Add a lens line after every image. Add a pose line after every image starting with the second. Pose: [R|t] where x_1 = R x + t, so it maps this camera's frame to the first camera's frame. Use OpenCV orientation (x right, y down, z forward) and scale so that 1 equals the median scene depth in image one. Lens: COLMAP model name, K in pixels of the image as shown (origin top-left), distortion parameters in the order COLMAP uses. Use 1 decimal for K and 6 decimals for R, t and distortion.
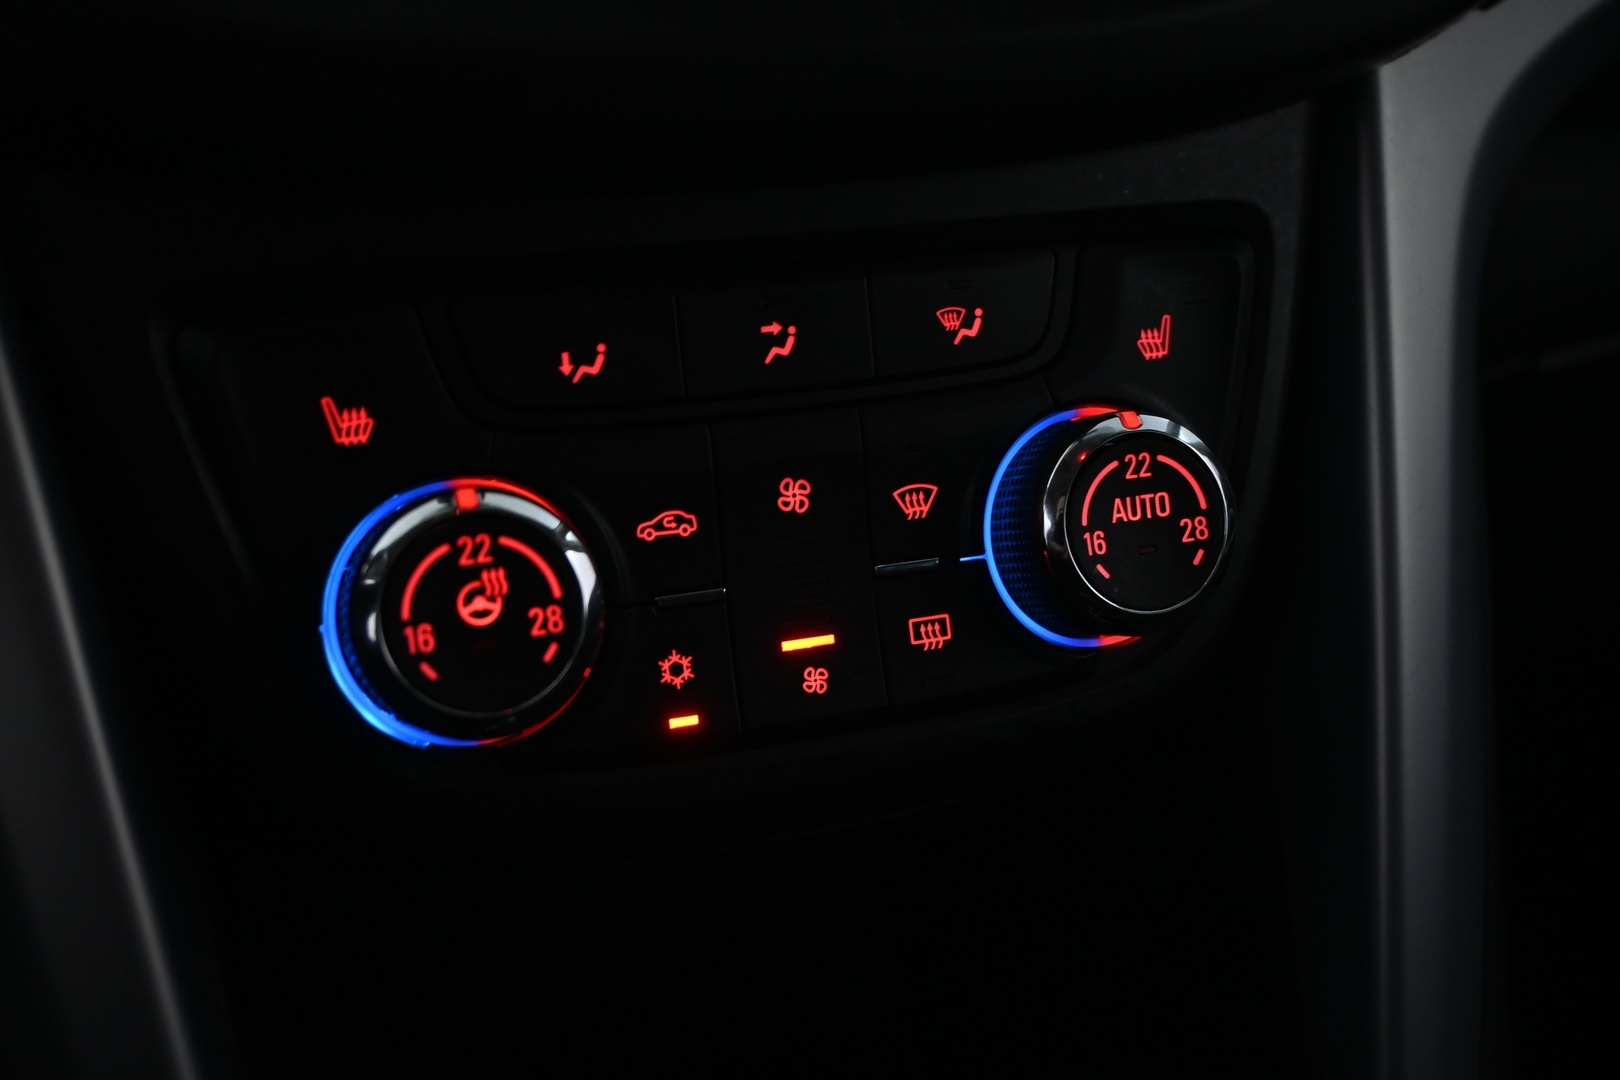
lens RADIAL K [[1817.6, 0, 810.3], [0, 1817.6, 543.8], [0, 0, 1]] dist [-0.050252, 0.000000]
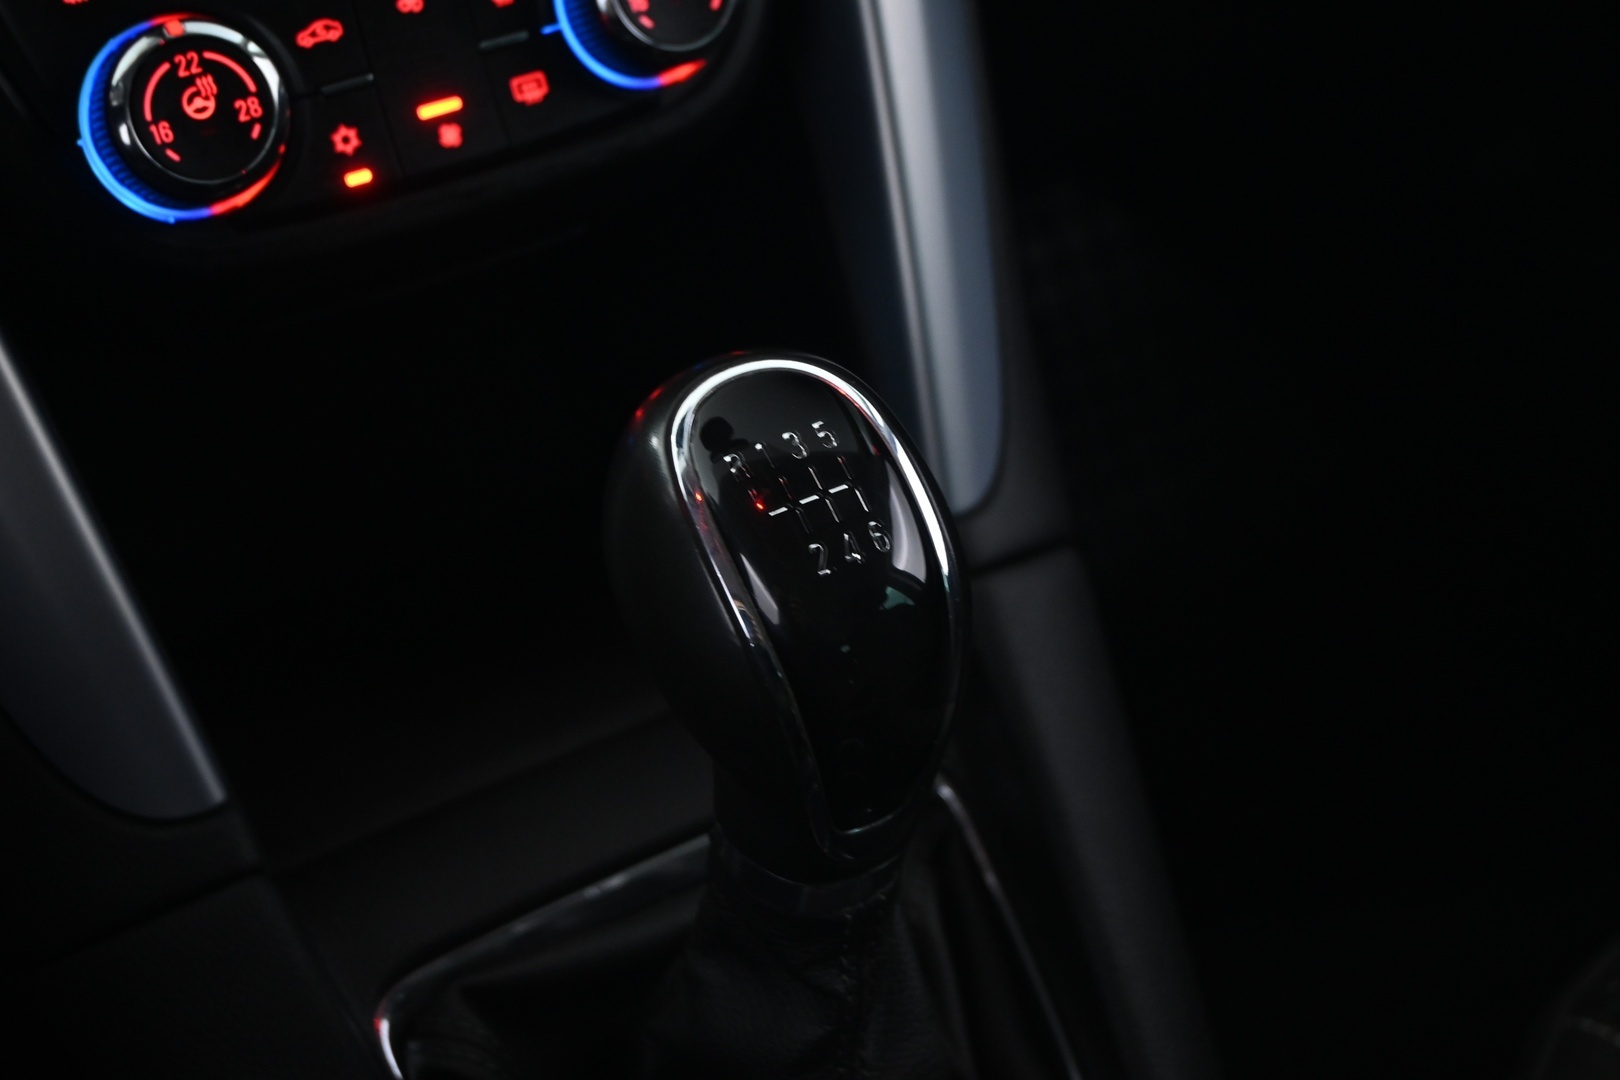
lens RADIAL K [[2336.0, 0, 812.7], [0, 2336.0, 532.8], [0, 0, 1]] dist [0.017067, 0.000000]
pose [[0.976883, -0.172967, 0.125626, -0.003985], [0.148511, 0.971798, 0.183175, 0.094022], [-0.153767, -0.160284, 0.975020, -0.875572]]
